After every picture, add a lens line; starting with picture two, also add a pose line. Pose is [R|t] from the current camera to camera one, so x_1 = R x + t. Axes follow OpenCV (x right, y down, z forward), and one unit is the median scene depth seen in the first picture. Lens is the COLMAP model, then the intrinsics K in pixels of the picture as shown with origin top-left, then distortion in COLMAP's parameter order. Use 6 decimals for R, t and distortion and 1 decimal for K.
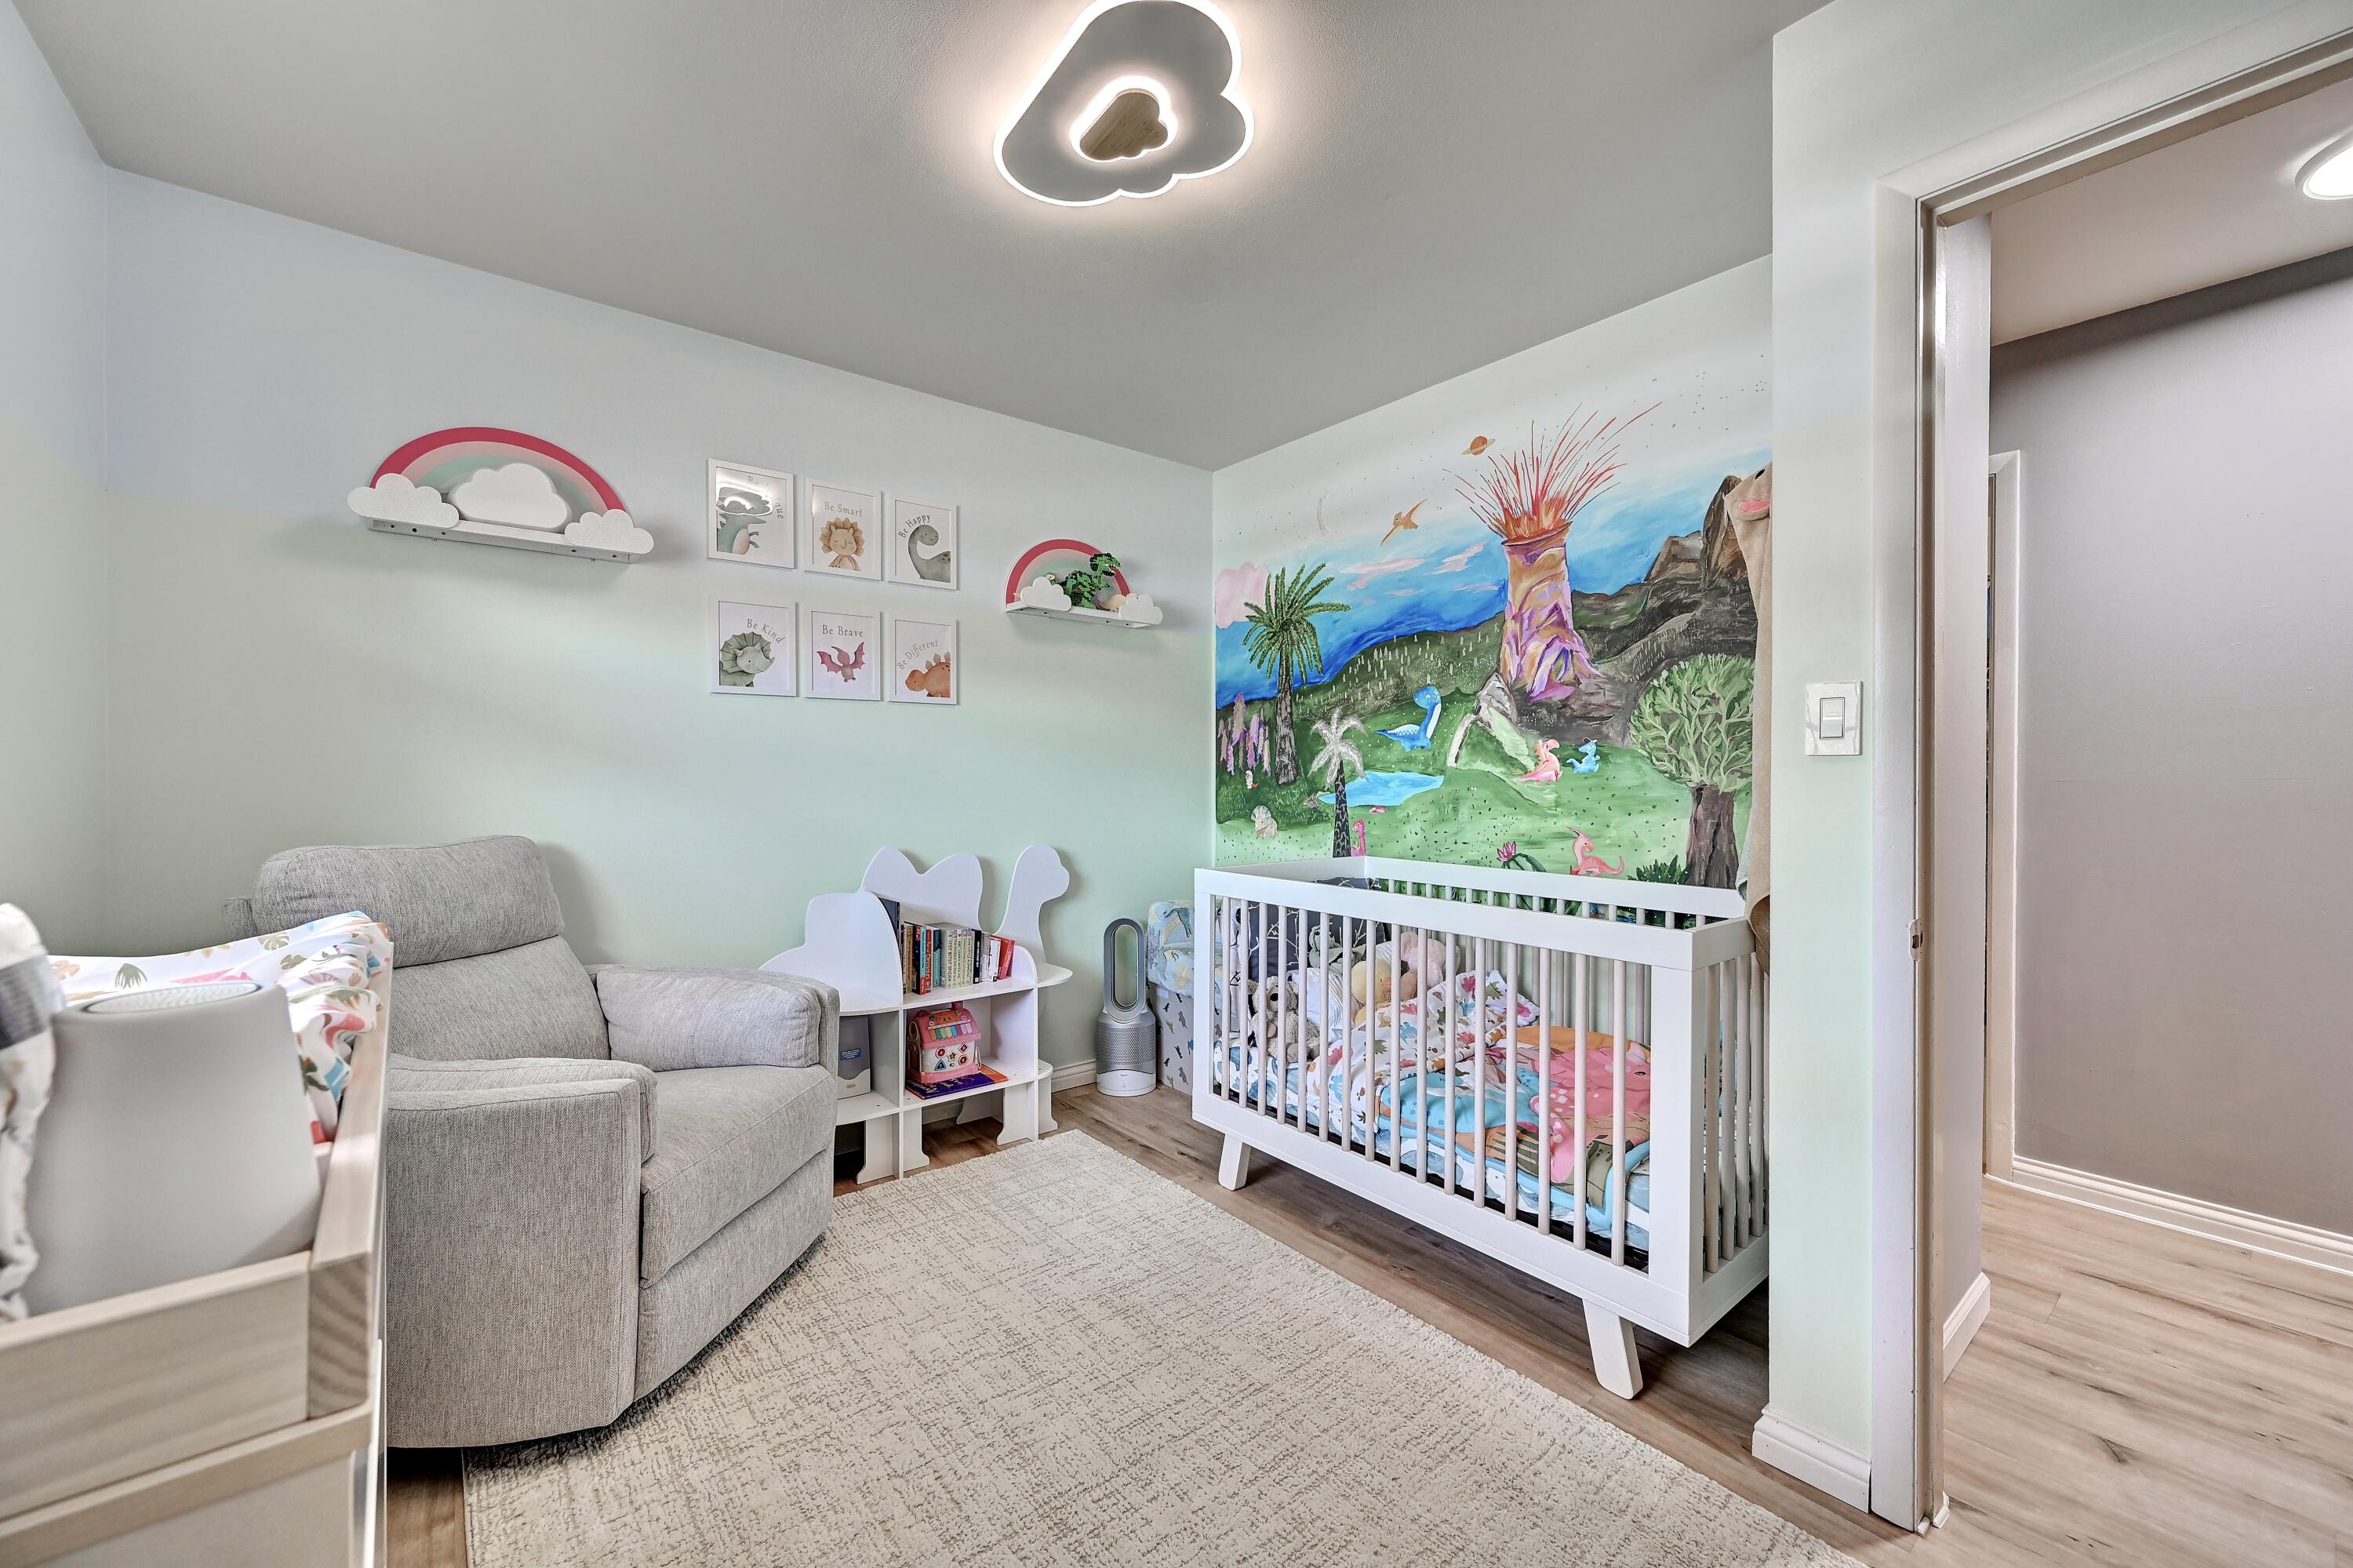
lens RADIAL K [[919.0, 0, 1176.5], [0, 919.0, 784.0], [0, 0, 1]] dist [-0.002307, 0.000135]
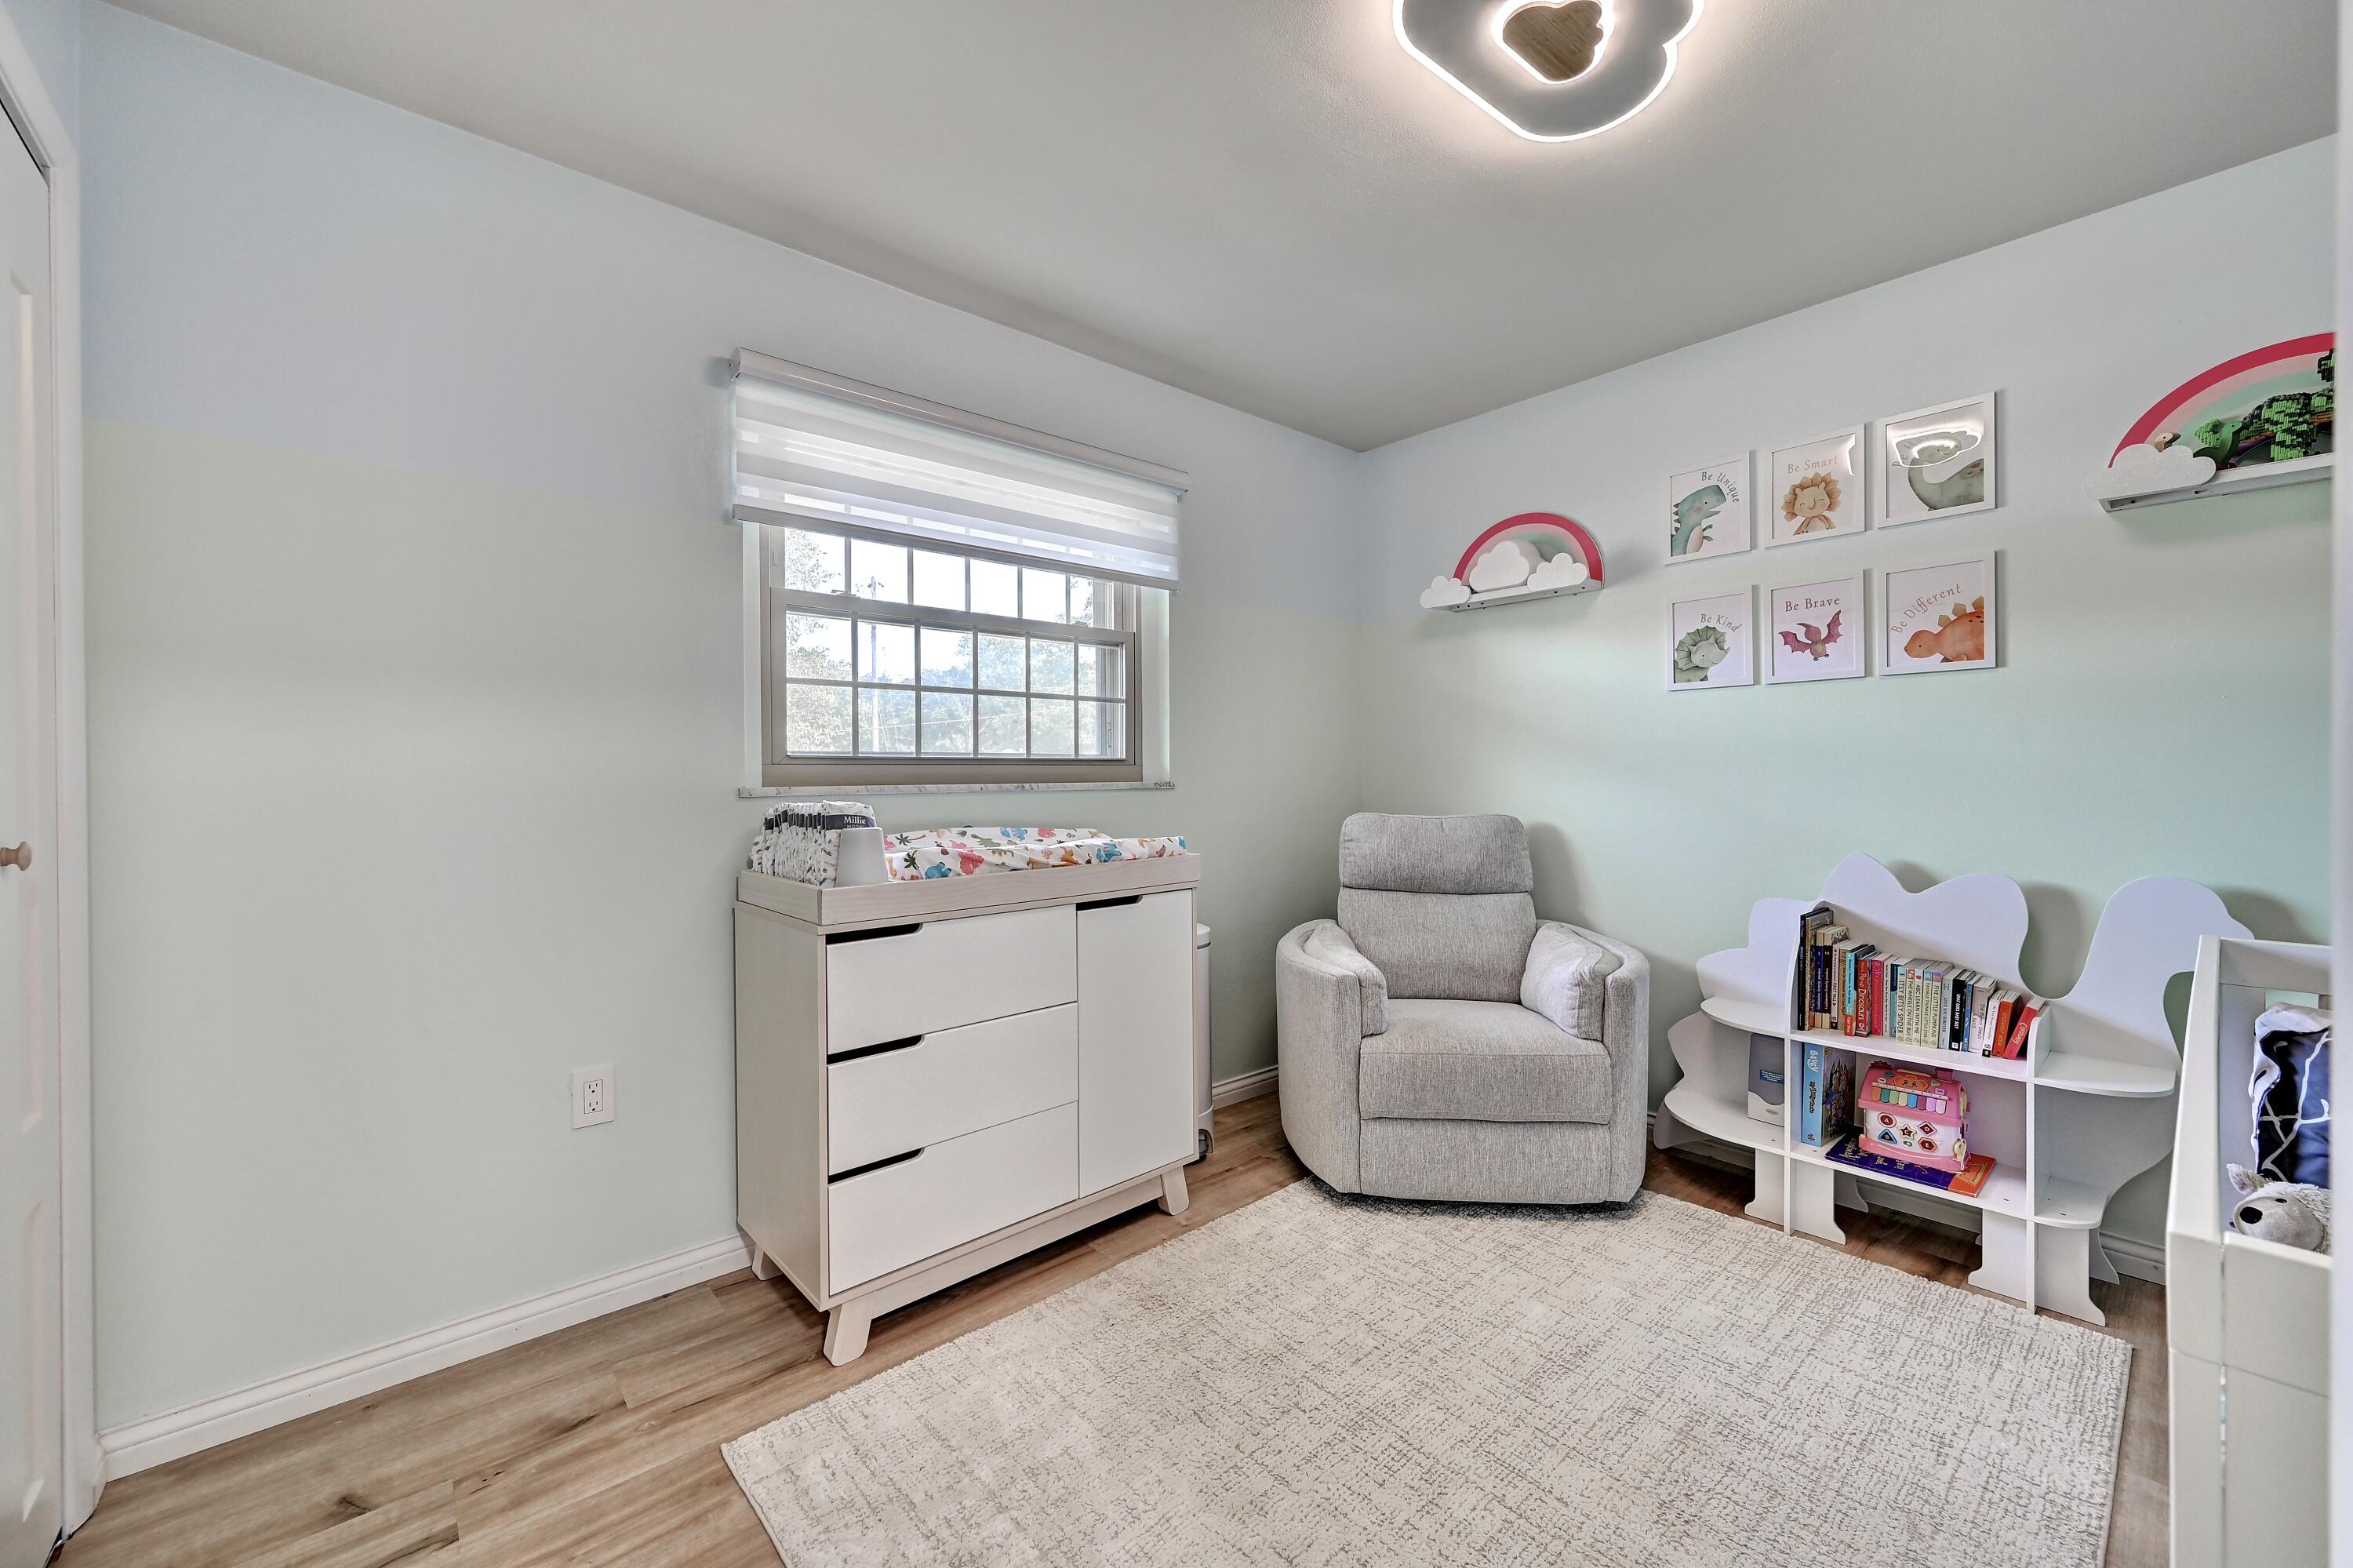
lens RADIAL K [[919.0, 0, 1176.5], [0, 919.0, 784.0], [0, 0, 1]] dist [-0.002307, 0.000135]
pose [[0.046350, 0.007231, -0.998899, 0.497933], [-0.000481, 0.999974, 0.007216, 0.000445], [0.998925, 0.000146, 0.046353, 0.360501]]
